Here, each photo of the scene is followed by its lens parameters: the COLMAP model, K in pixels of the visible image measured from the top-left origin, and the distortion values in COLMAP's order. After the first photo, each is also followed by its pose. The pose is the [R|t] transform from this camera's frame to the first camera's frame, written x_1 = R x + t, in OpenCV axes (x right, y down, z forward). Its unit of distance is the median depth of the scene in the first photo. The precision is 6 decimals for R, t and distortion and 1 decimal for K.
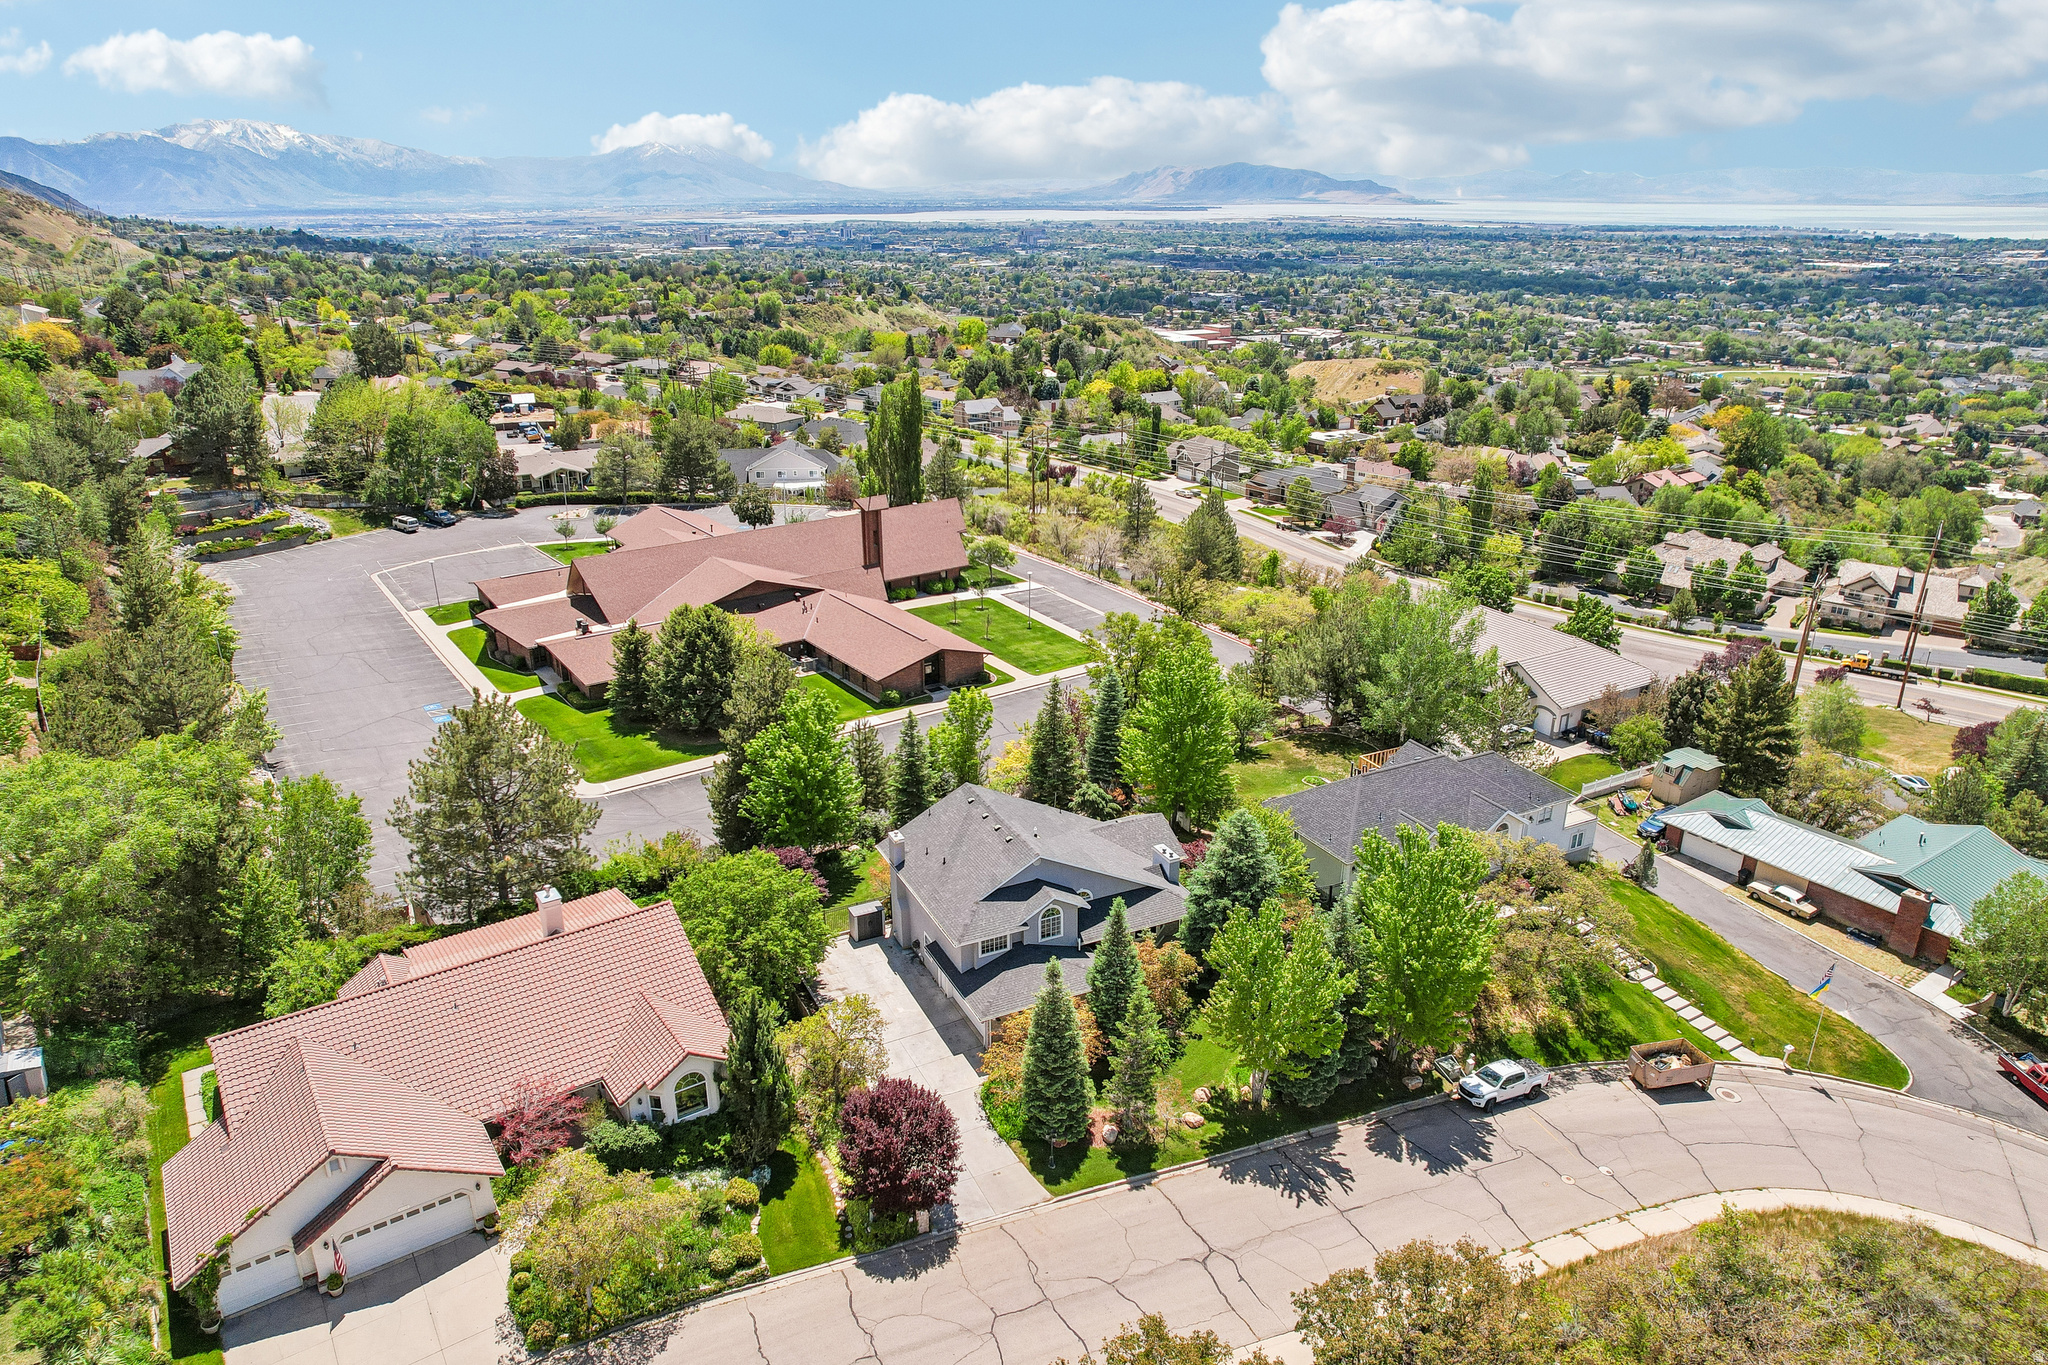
lens RADIAL K [[1313.2, 0, 1027.3], [0, 1313.2, 694.7], [0, 0, 1]] dist [-0.084292, 0.076393]
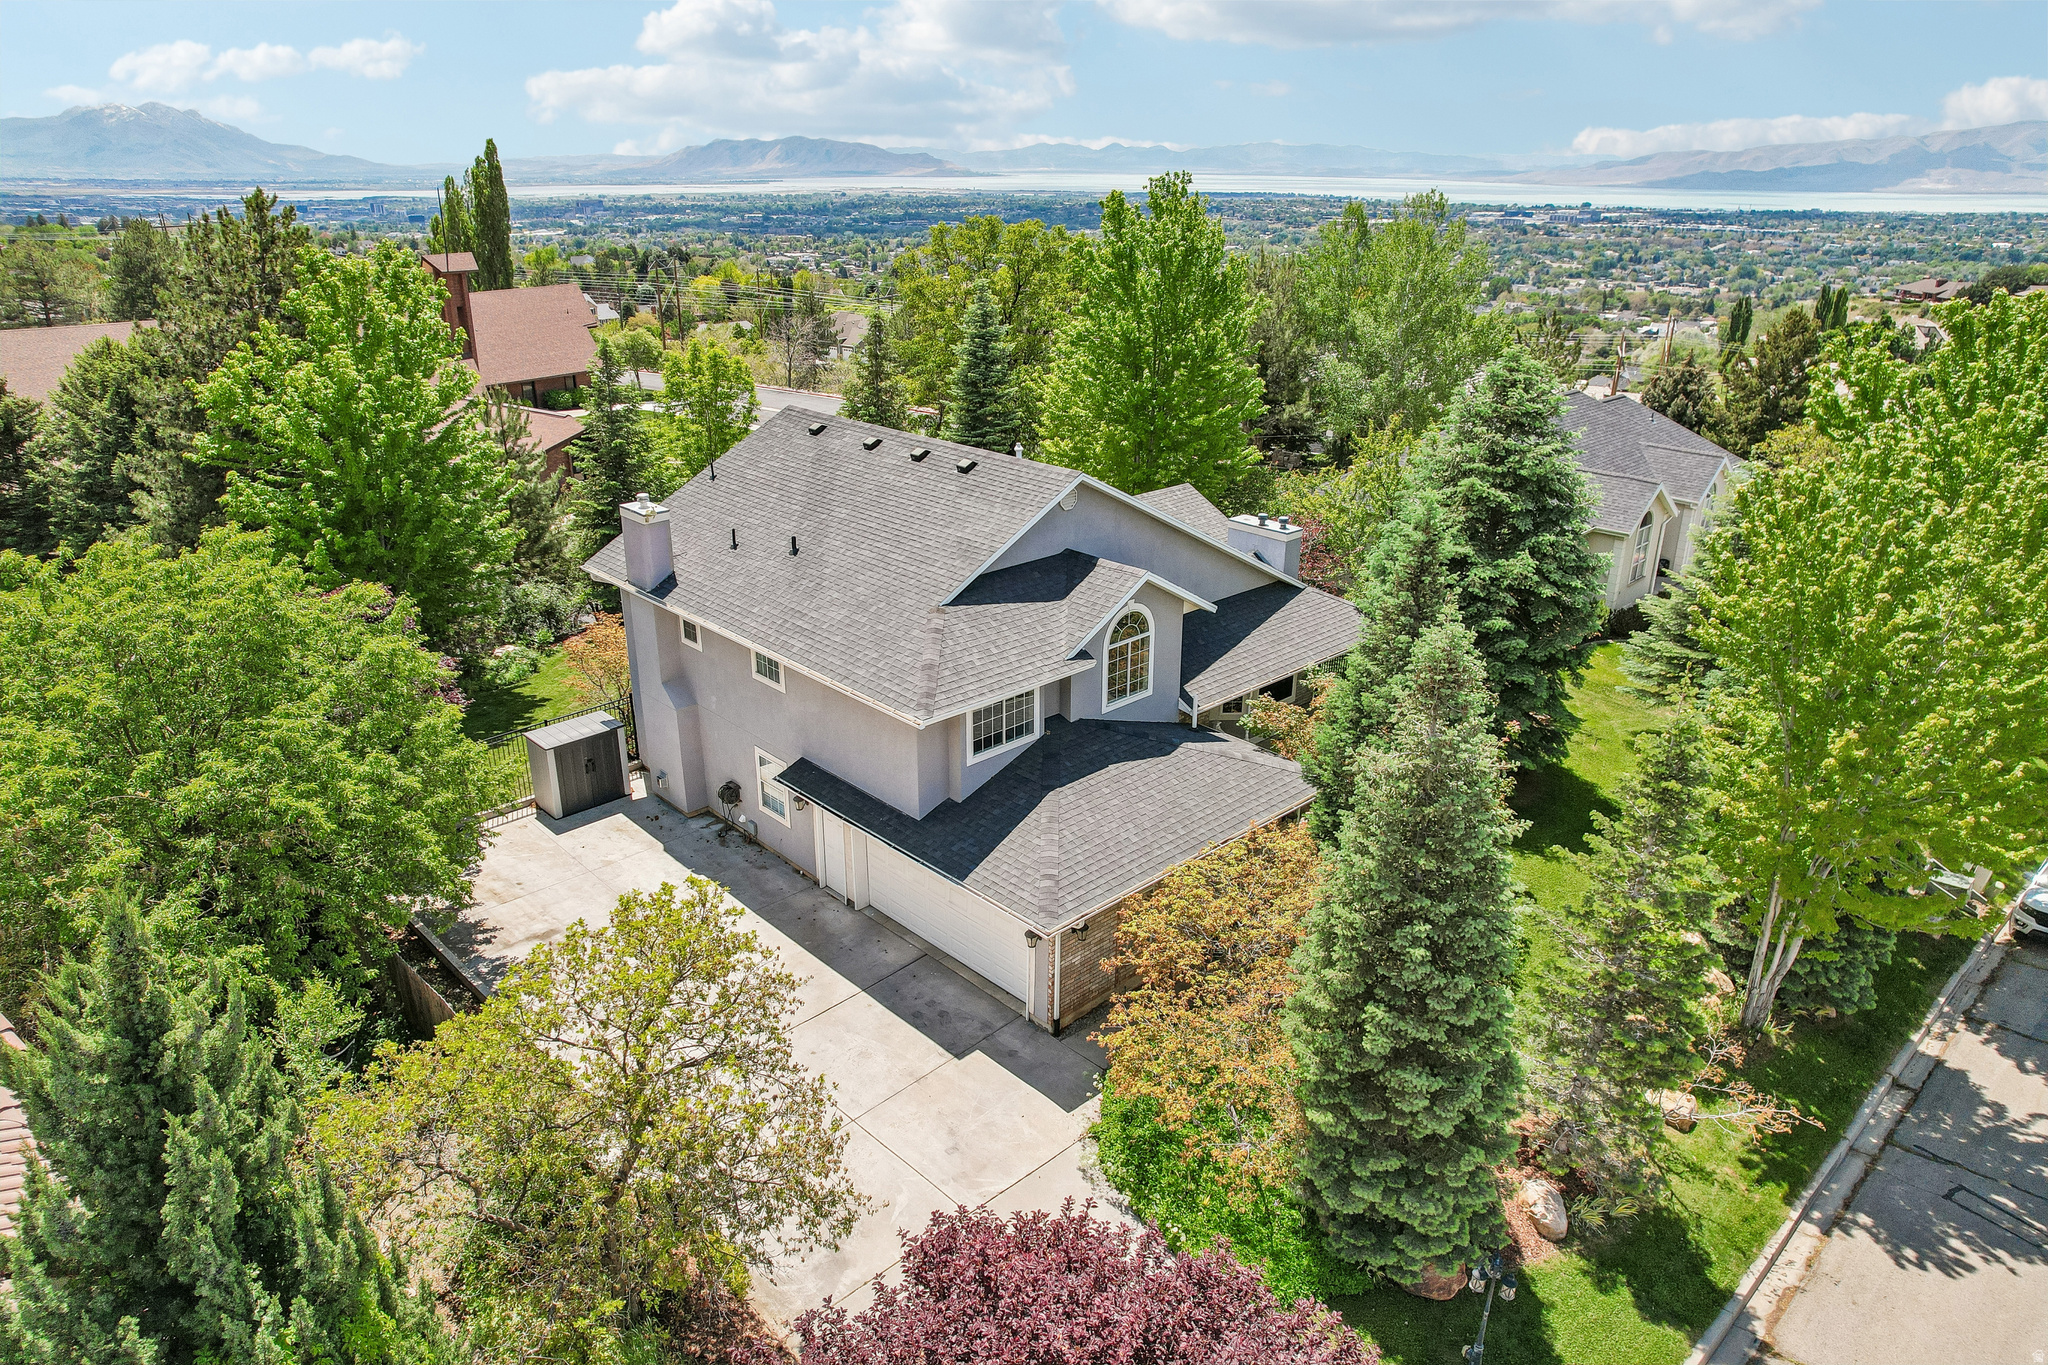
lens RADIAL K [[1313.2, 0, 1027.3], [0, 1313.2, 694.7], [0, 0, 1]] dist [-0.084292, 0.076393]
pose [[0.951728, -0.111115, 0.286124, -0.115535], [0.105370, 0.993801, 0.035447, 0.169063], [-0.288289, -0.003587, 0.957537, 0.656241]]
